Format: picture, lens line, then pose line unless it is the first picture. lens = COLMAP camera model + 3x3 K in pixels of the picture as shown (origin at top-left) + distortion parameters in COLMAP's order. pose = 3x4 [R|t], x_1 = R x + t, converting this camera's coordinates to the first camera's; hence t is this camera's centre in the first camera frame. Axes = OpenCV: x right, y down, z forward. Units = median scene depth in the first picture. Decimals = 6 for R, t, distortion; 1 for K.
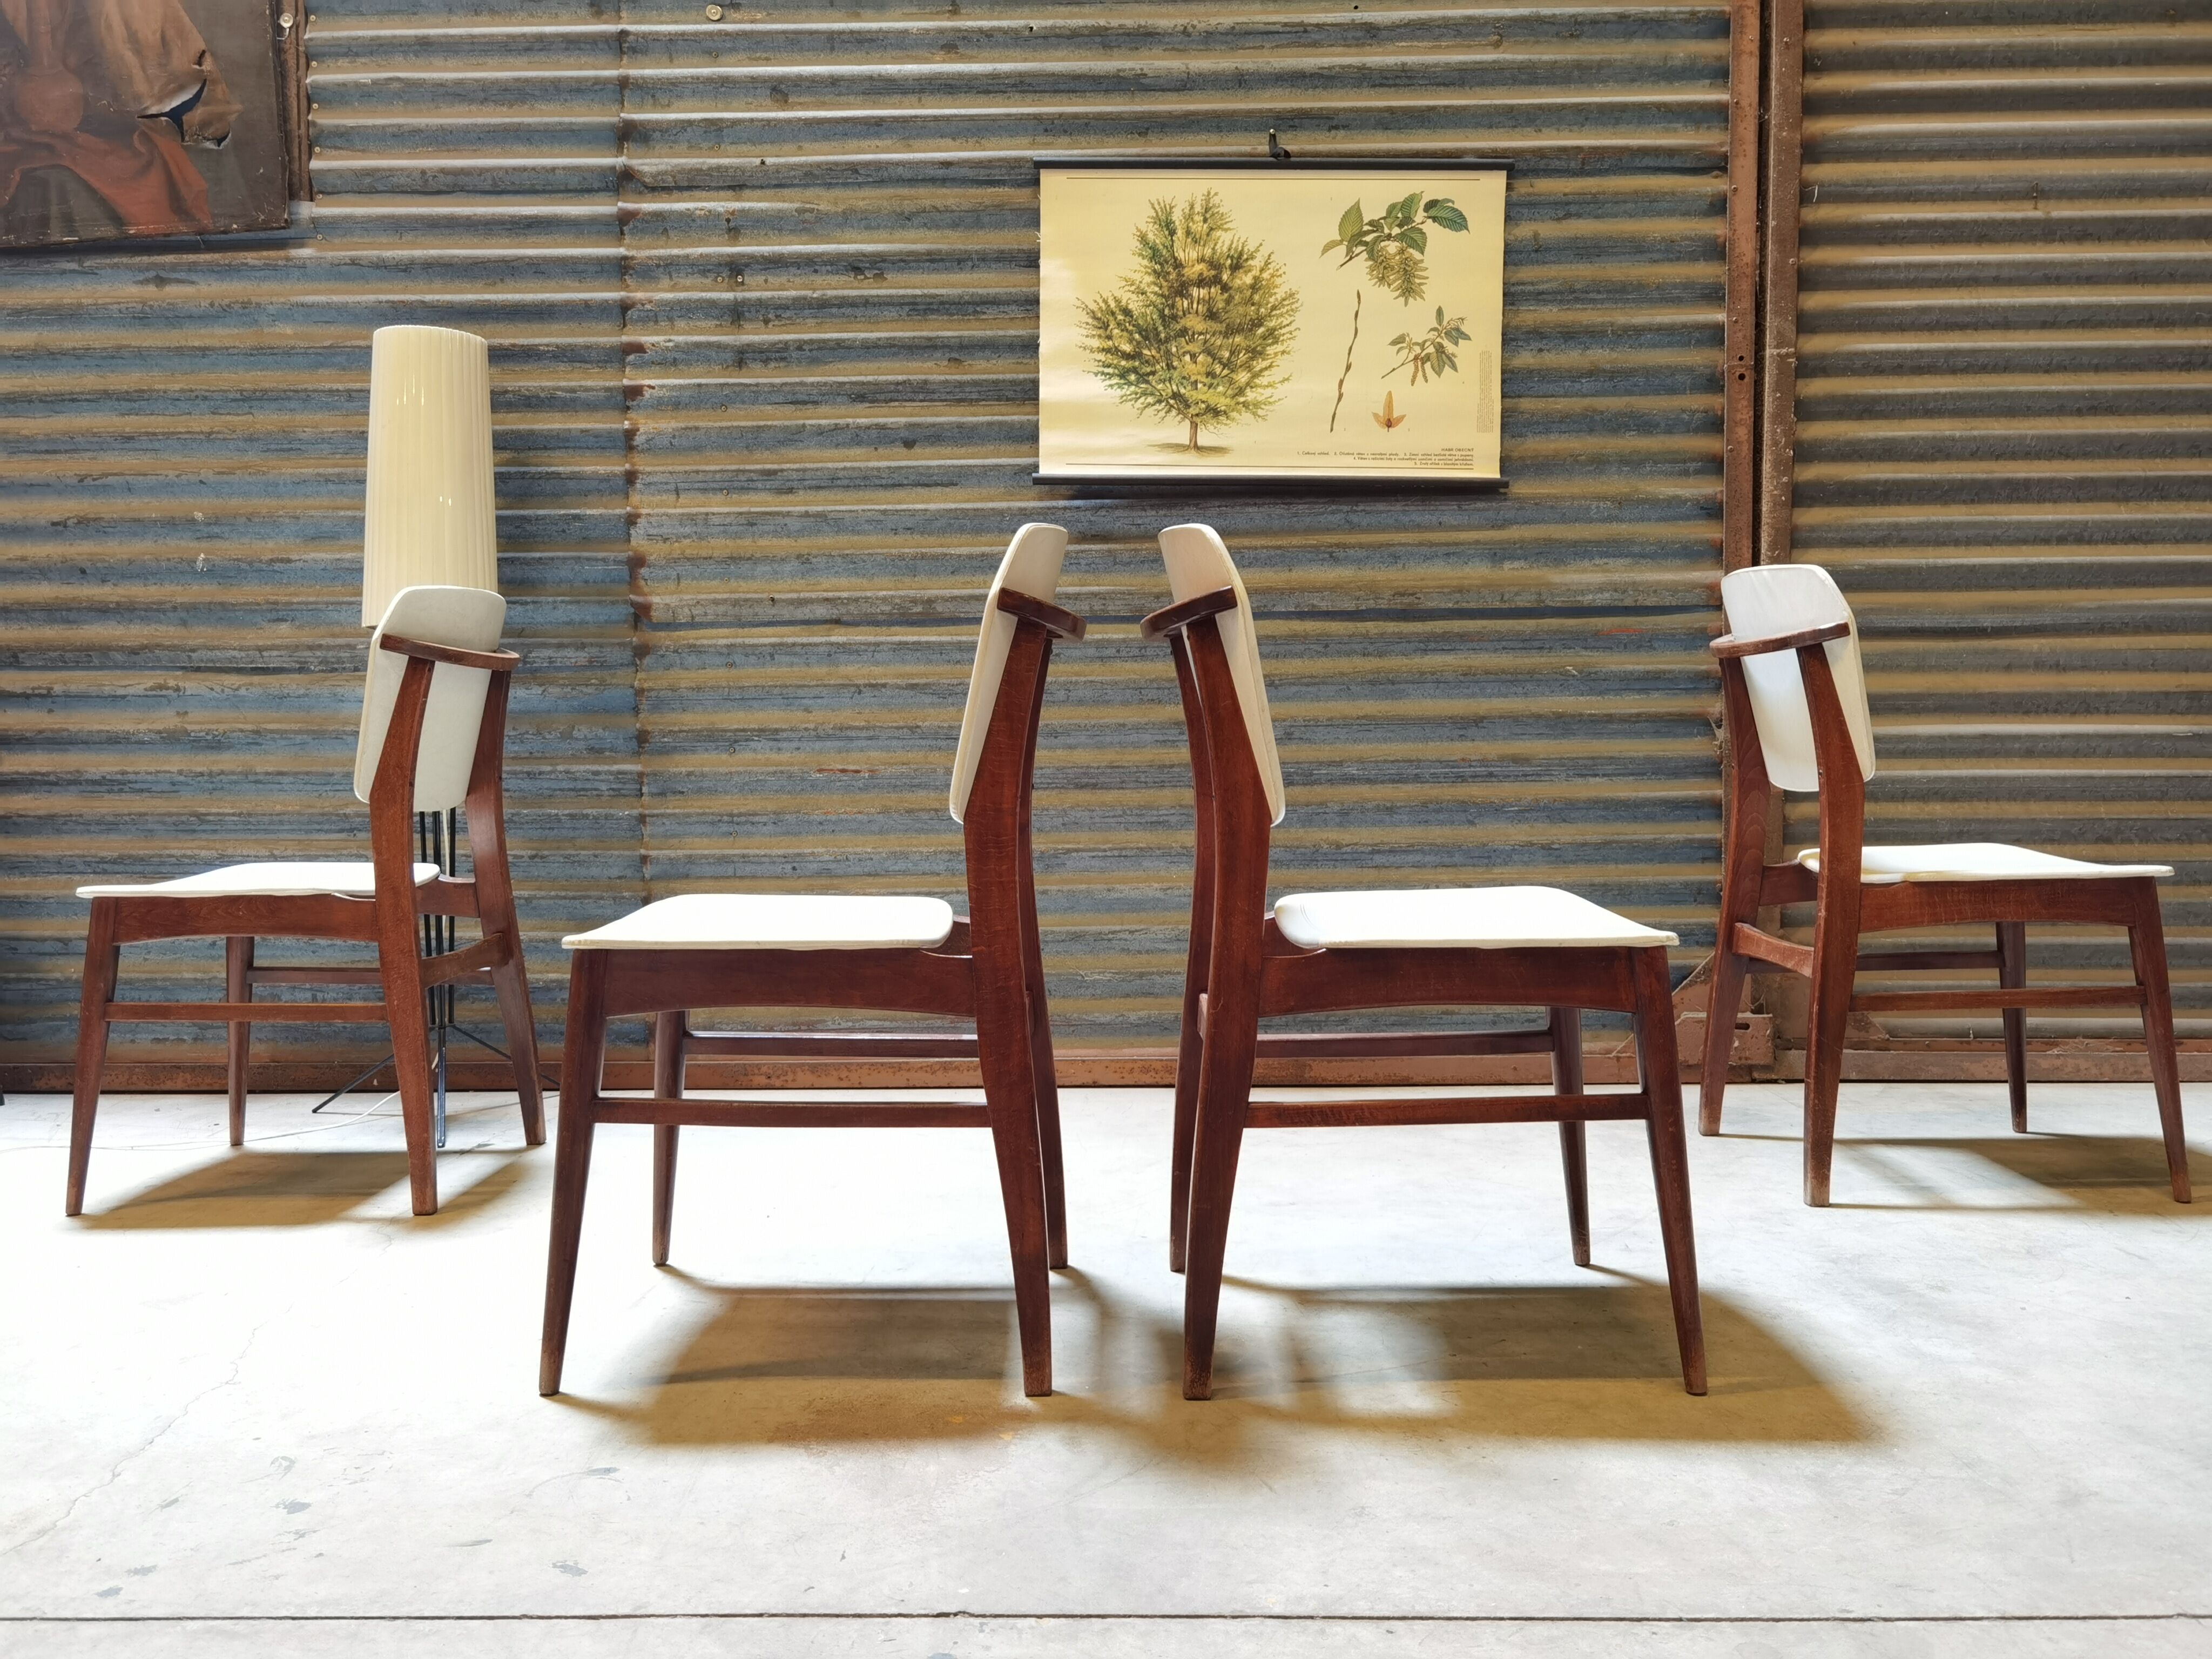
lens RADIAL K [[1872.8, 0, 1086.5], [0, 1872.8, 828.7], [0, 0, 1]] dist [-0.027136, 0.103145]
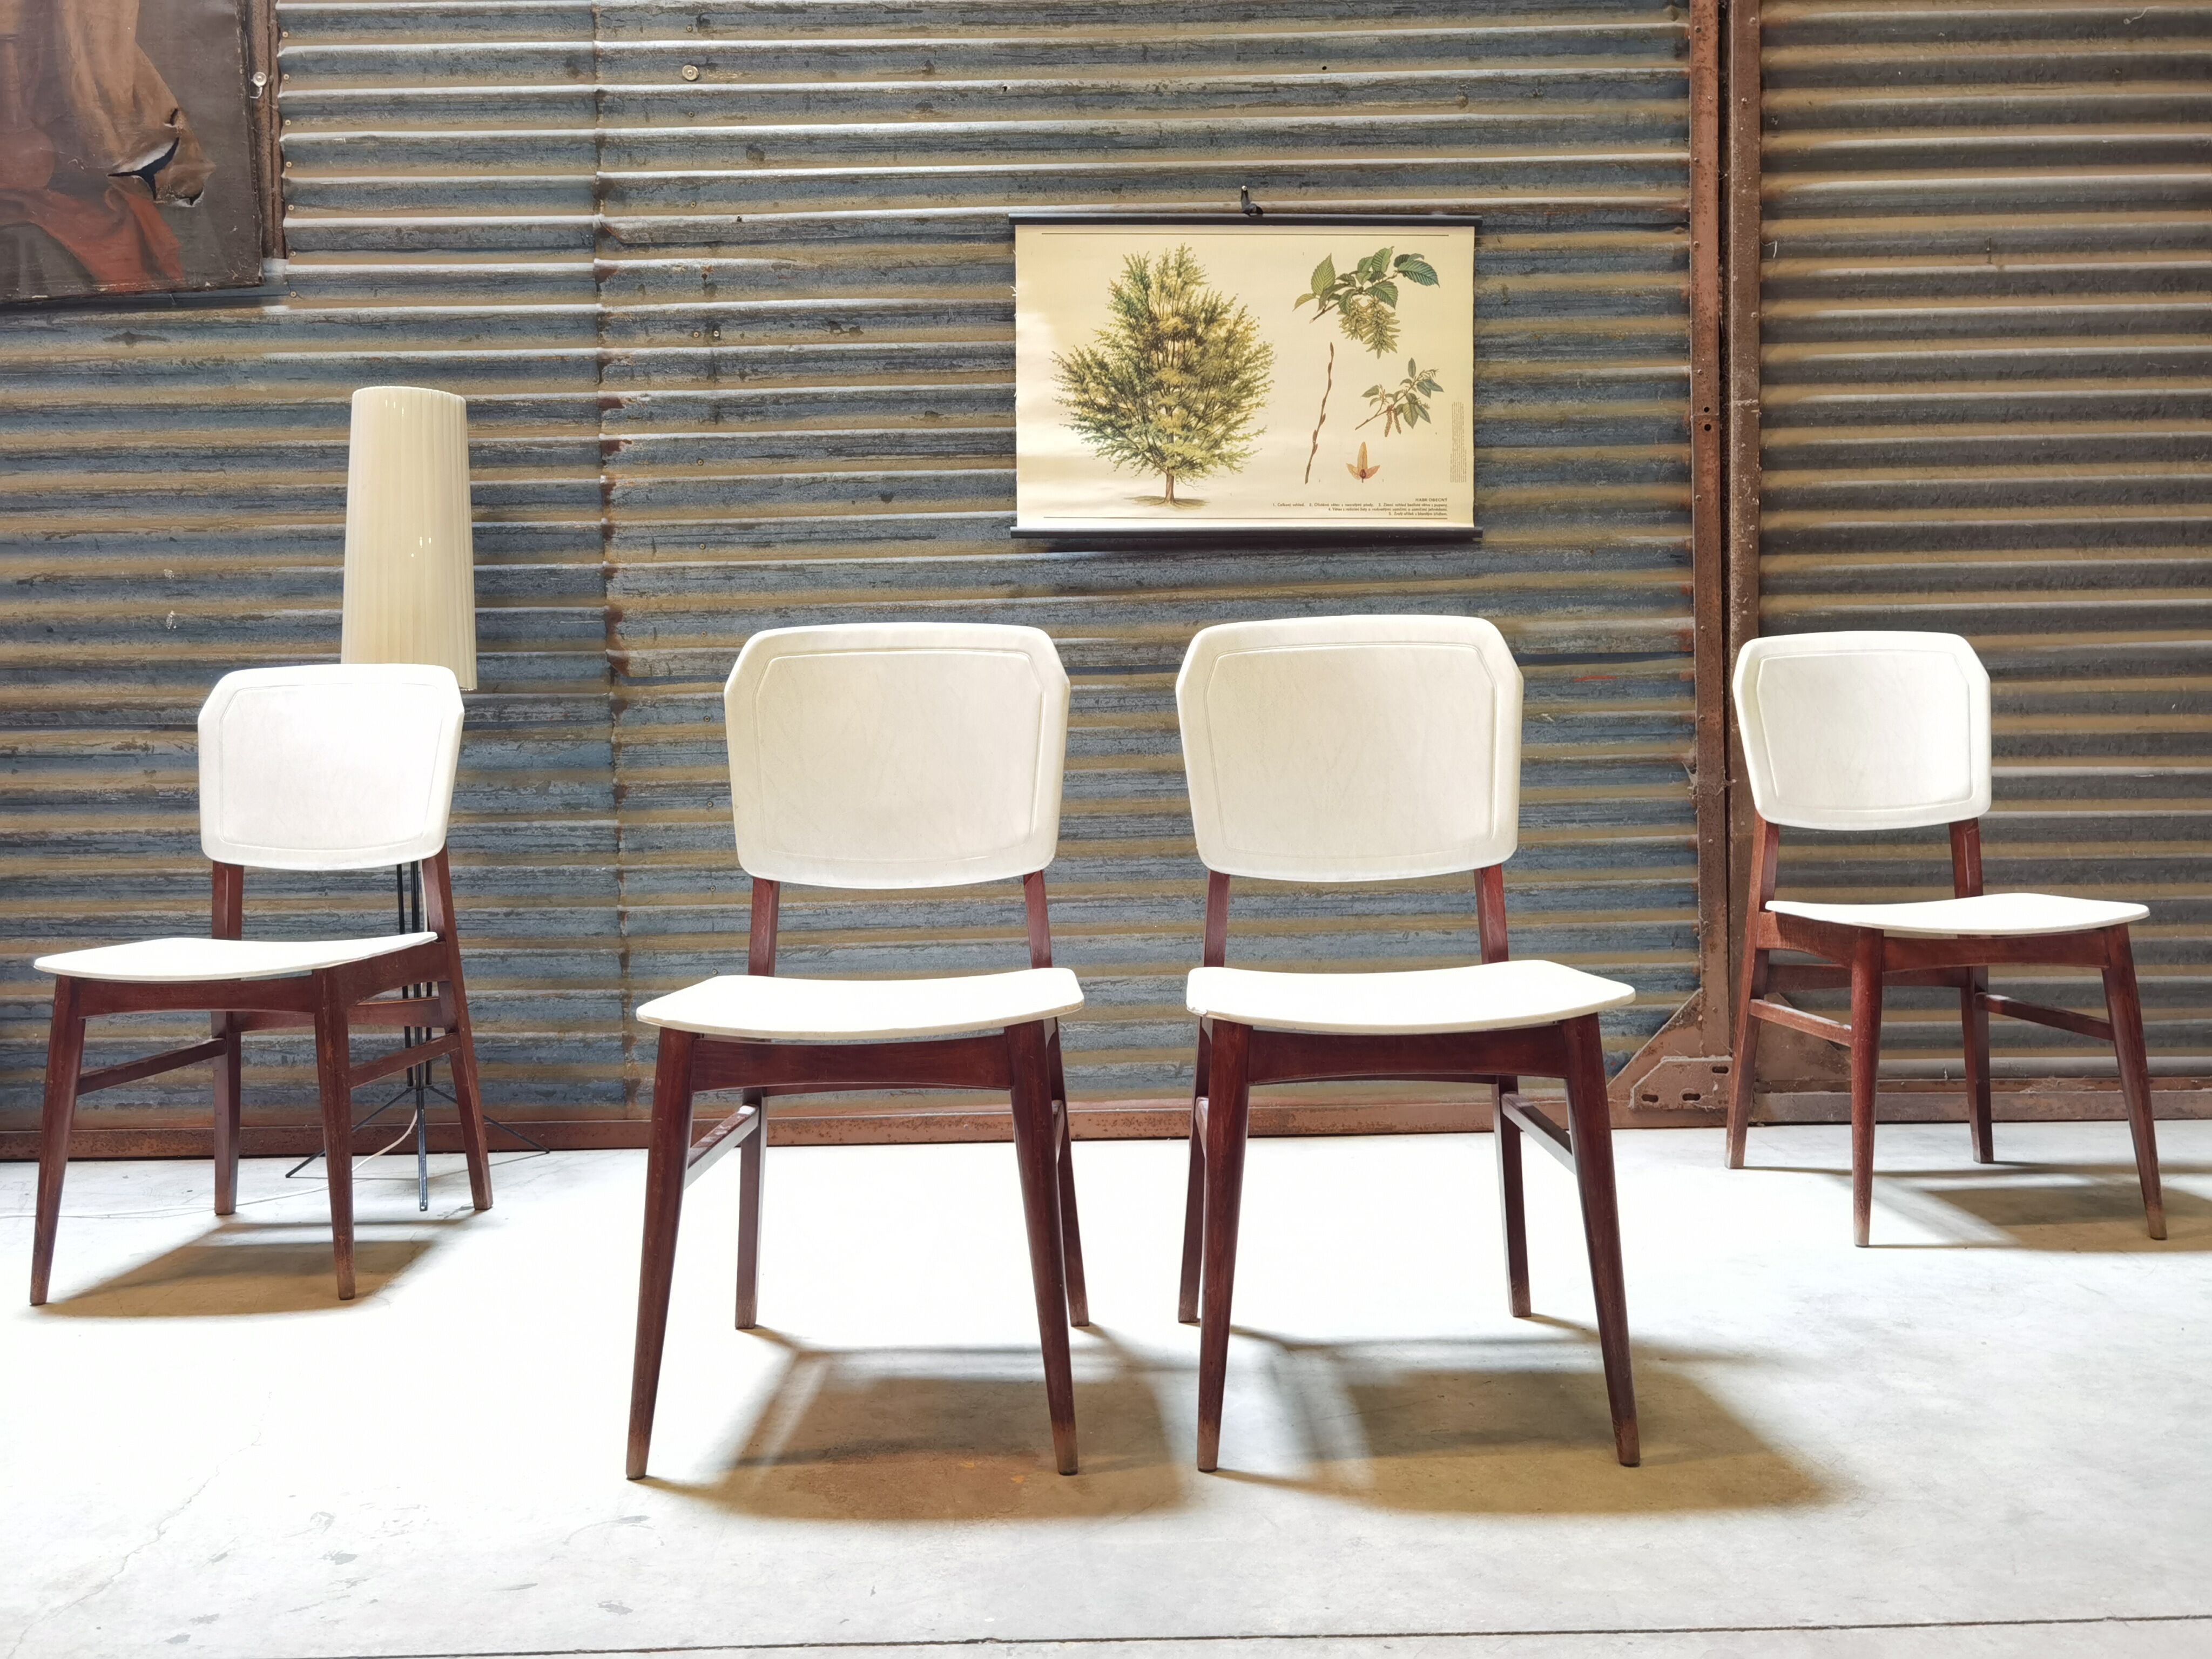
lens RADIAL K [[1880.3, 0, 1115.0], [0, 1880.3, 819.7], [0, 0, 1]] dist [-0.040935, 0.124765]
pose [[0.999612, -0.009741, 0.026086, -0.000414], [0.010551, 0.999460, -0.031111, -0.000370], [-0.025769, 0.031375, 0.999175, -0.002067]]
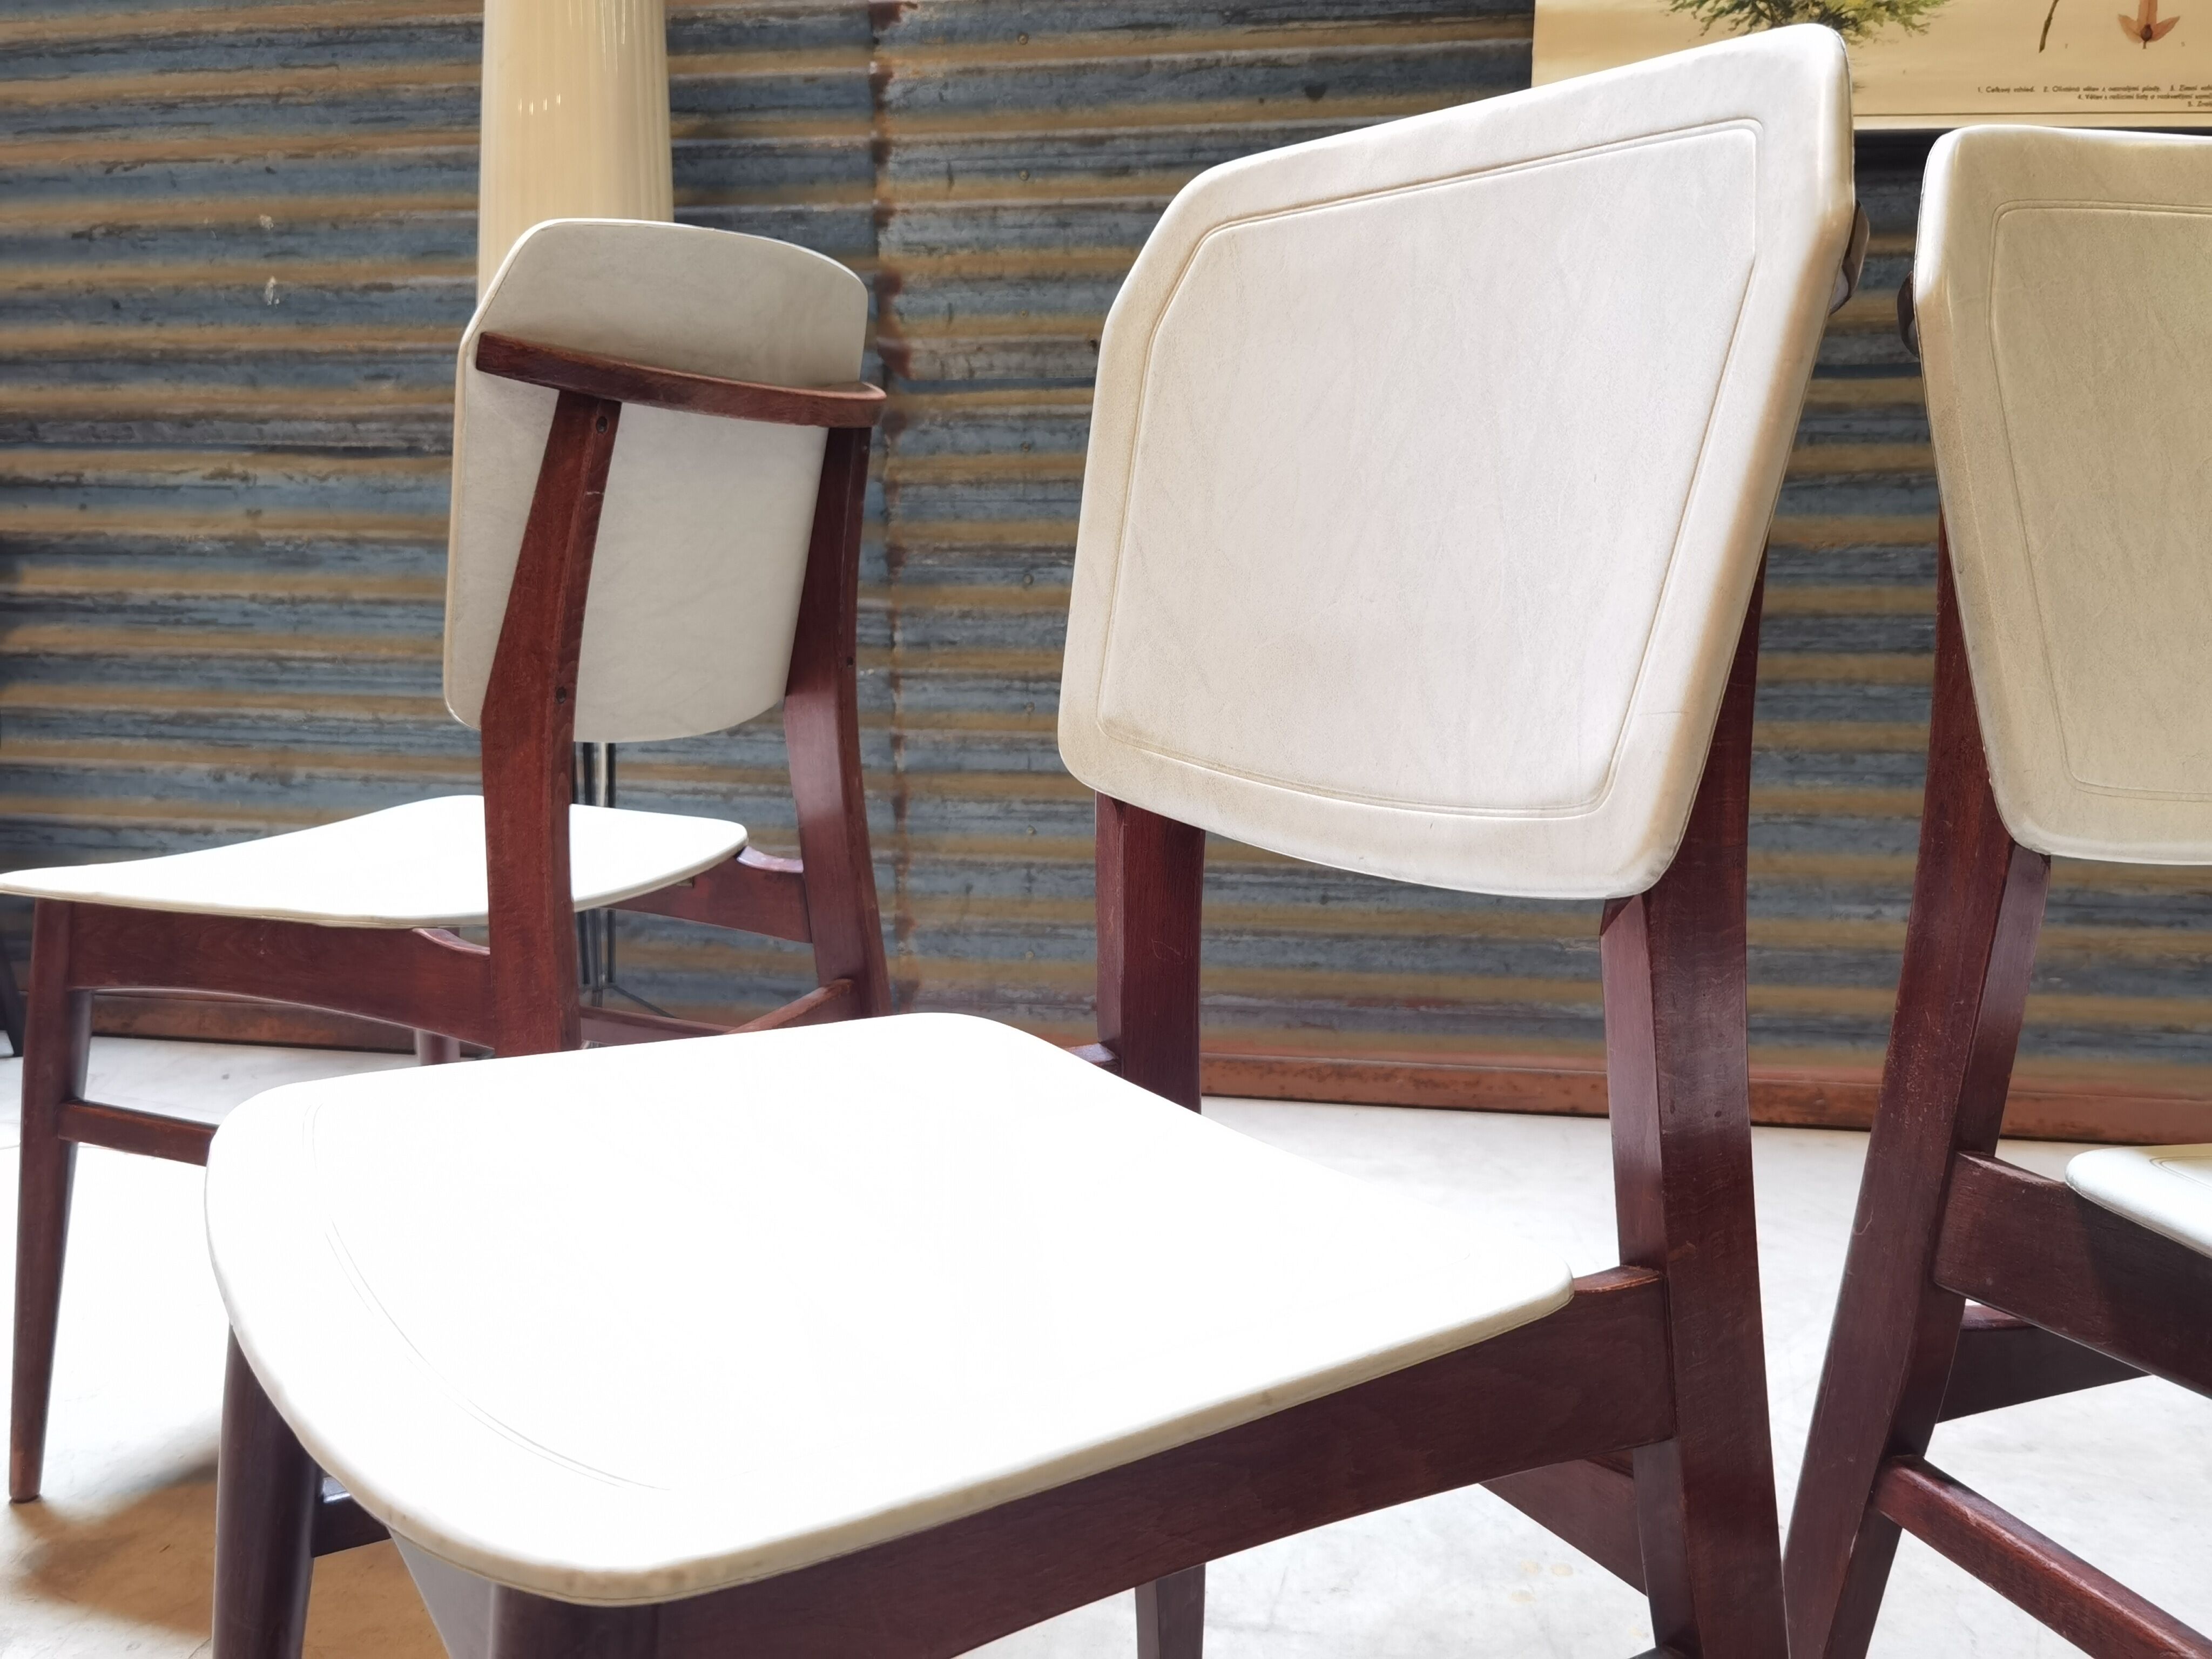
lens RADIAL K [[1679.3, 0, 1165.6], [0, 1679.3, 772.3], [0, 0, 1]] dist [0.000797, 0.010074]
pose [[0.993726, 0.029556, -0.107865, -0.076940], [-0.021943, 0.997228, 0.071098, -0.017636], [0.109667, -0.068285, 0.991620, 0.422053]]
